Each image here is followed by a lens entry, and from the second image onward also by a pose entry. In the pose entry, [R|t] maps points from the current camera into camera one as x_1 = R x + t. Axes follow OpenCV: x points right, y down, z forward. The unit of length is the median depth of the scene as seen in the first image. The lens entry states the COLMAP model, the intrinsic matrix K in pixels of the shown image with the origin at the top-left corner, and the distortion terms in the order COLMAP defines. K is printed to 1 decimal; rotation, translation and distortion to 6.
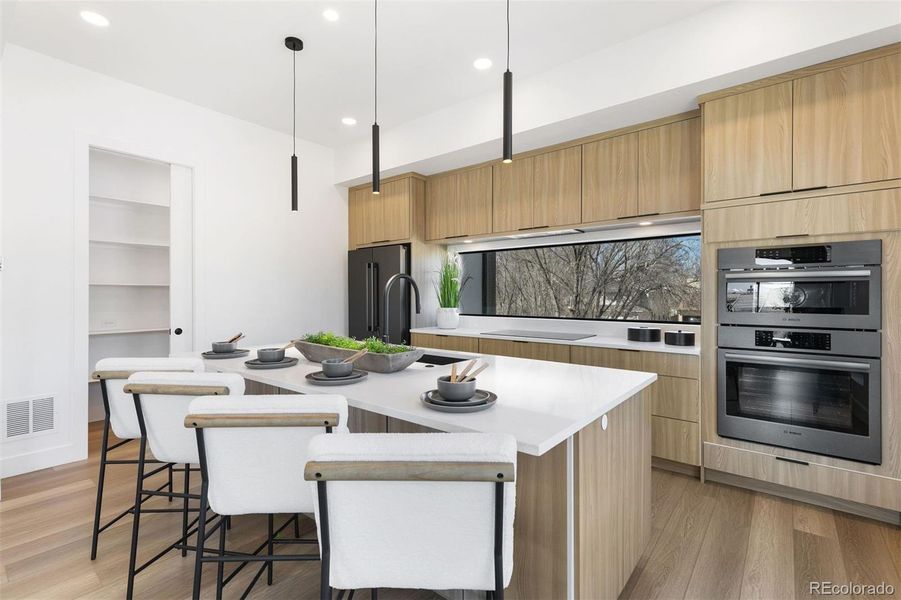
lens RADIAL K [[410.5, 0, 451.1], [0, 410.5, 296.0], [0, 0, 1]] dist [0.002943, 0.000219]
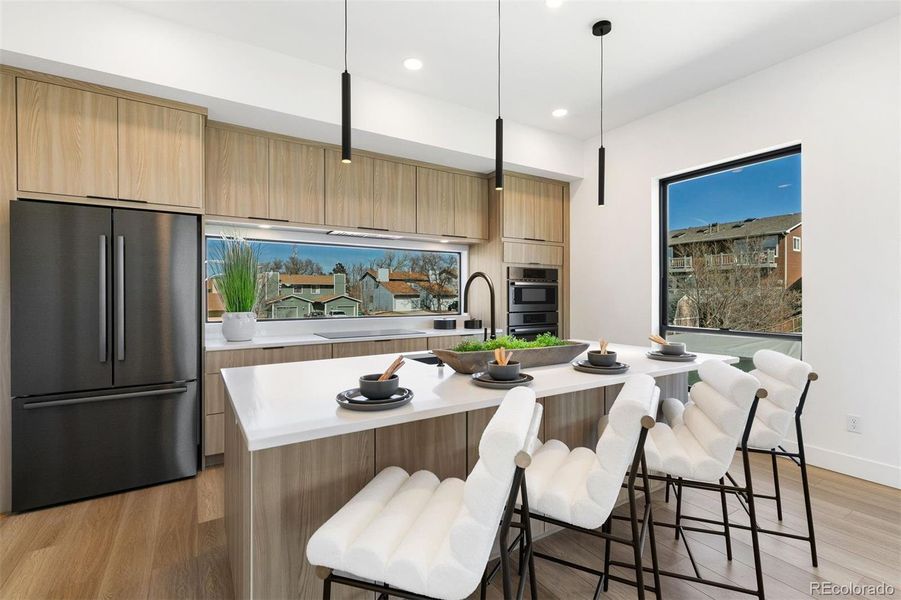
lens RADIAL K [[410.5, 0, 451.1], [0, 410.5, 296.0], [0, 0, 1]] dist [0.002943, 0.000219]
pose [[0.330988, 0.000191, 0.943635, -0.755369], [0.004296, 0.999989, -0.001709, 0.004054], [-0.943625, 0.004620, 0.330984, 0.517880]]
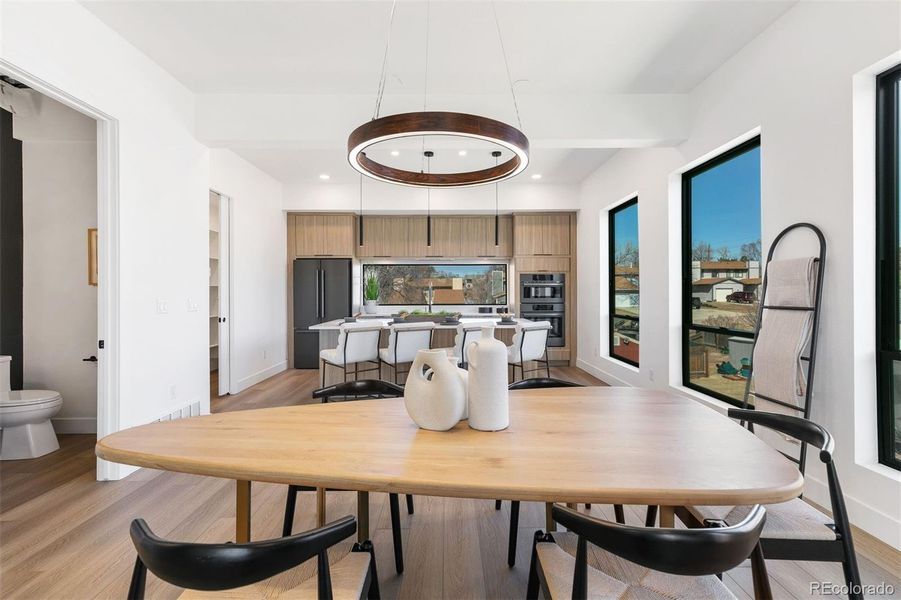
lens RADIAL K [[410.5, 0, 451.1], [0, 410.5, 296.0], [0, 0, 1]] dist [0.002943, 0.000219]
pose [[0.782225, -0.007554, 0.622950, -0.984936], [0.004482, 0.999969, 0.006498, 0.003783], [-0.622980, -0.002291, 0.782234, -0.562189]]
